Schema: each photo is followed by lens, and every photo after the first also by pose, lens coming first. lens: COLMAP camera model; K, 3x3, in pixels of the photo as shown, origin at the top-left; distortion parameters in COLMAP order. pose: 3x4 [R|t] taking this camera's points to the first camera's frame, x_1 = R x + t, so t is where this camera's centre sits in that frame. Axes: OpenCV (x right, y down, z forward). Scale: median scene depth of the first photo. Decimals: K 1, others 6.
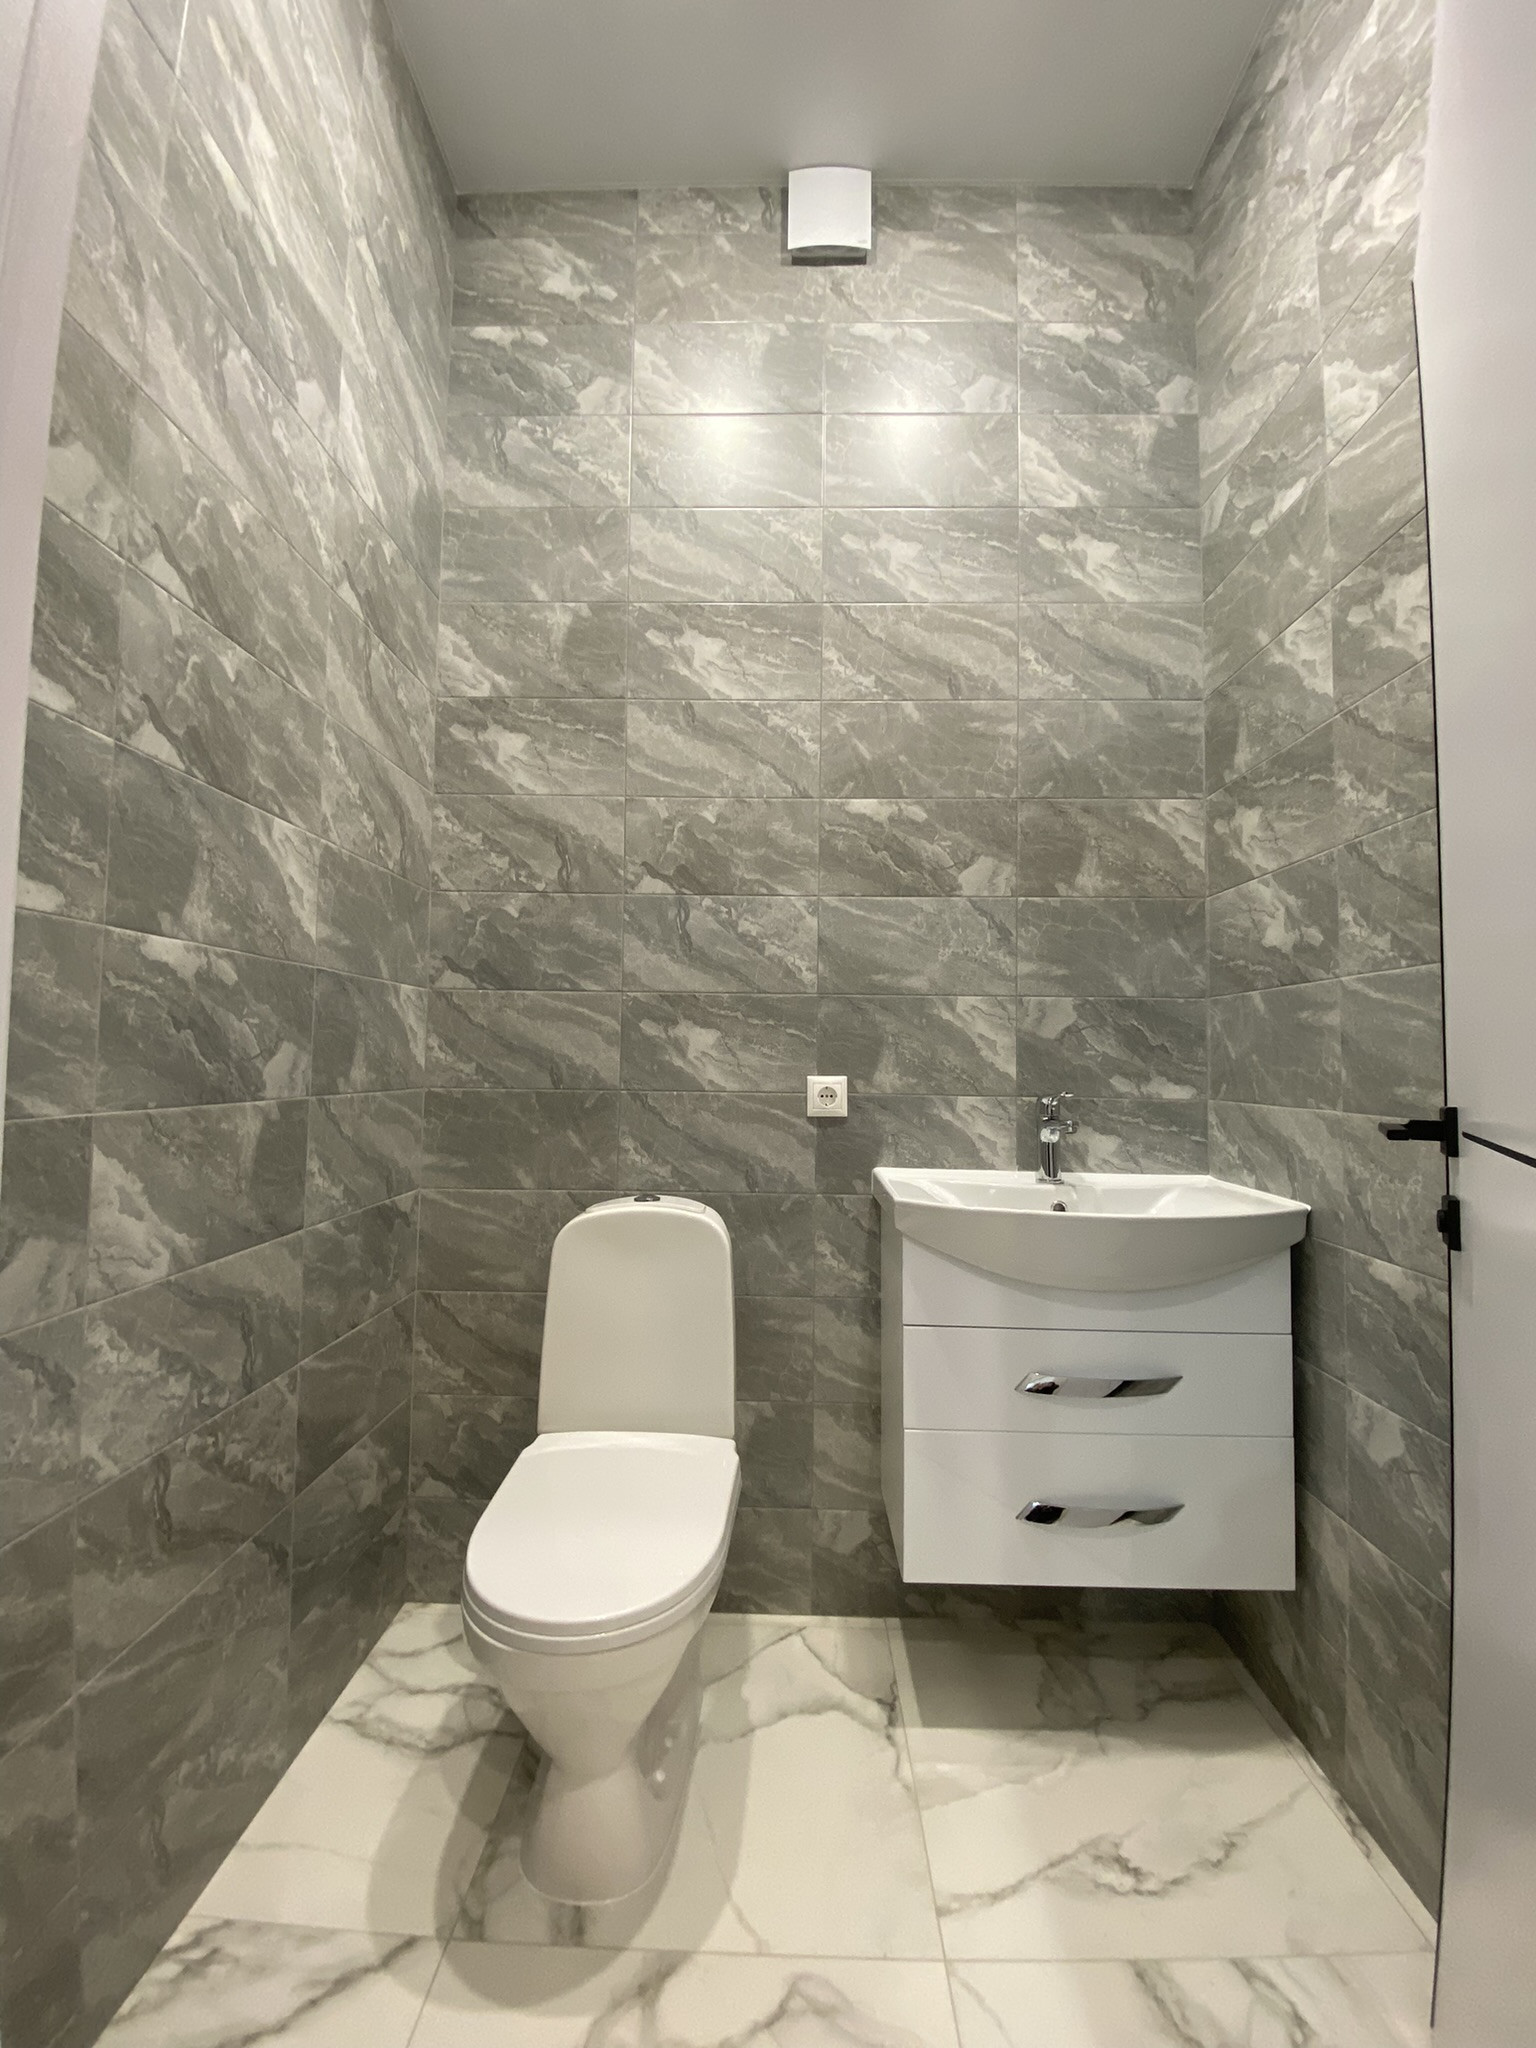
lens RADIAL K [[817.0, 0, 797.7], [0, 817.0, 1036.4], [0, 0, 1]] dist [0.002479, -0.014558]
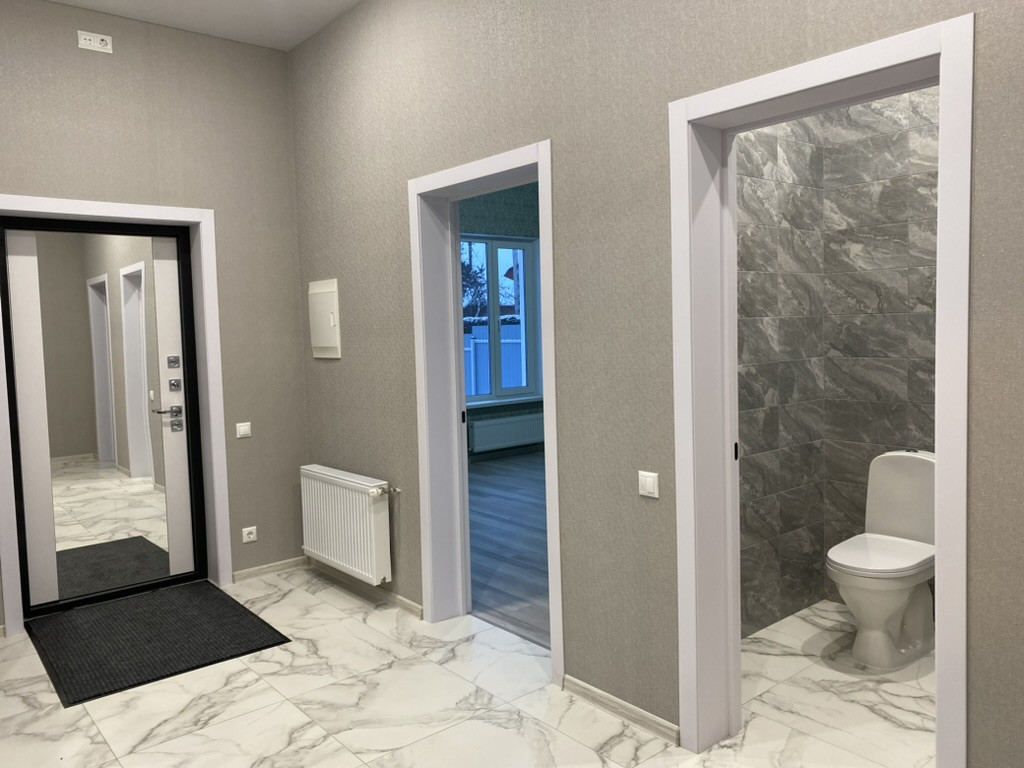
lens RADIAL K [[794.1, 0, 512.0], [0, 794.1, 384.0], [0, 0, 1]] dist [0.087177, 0.007913]
pose [[0.634600, 0.017366, -0.772645, 0.810186], [0.070965, 0.994215, 0.080632, -0.238645], [0.769576, -0.106000, 0.629696, -1.229088]]
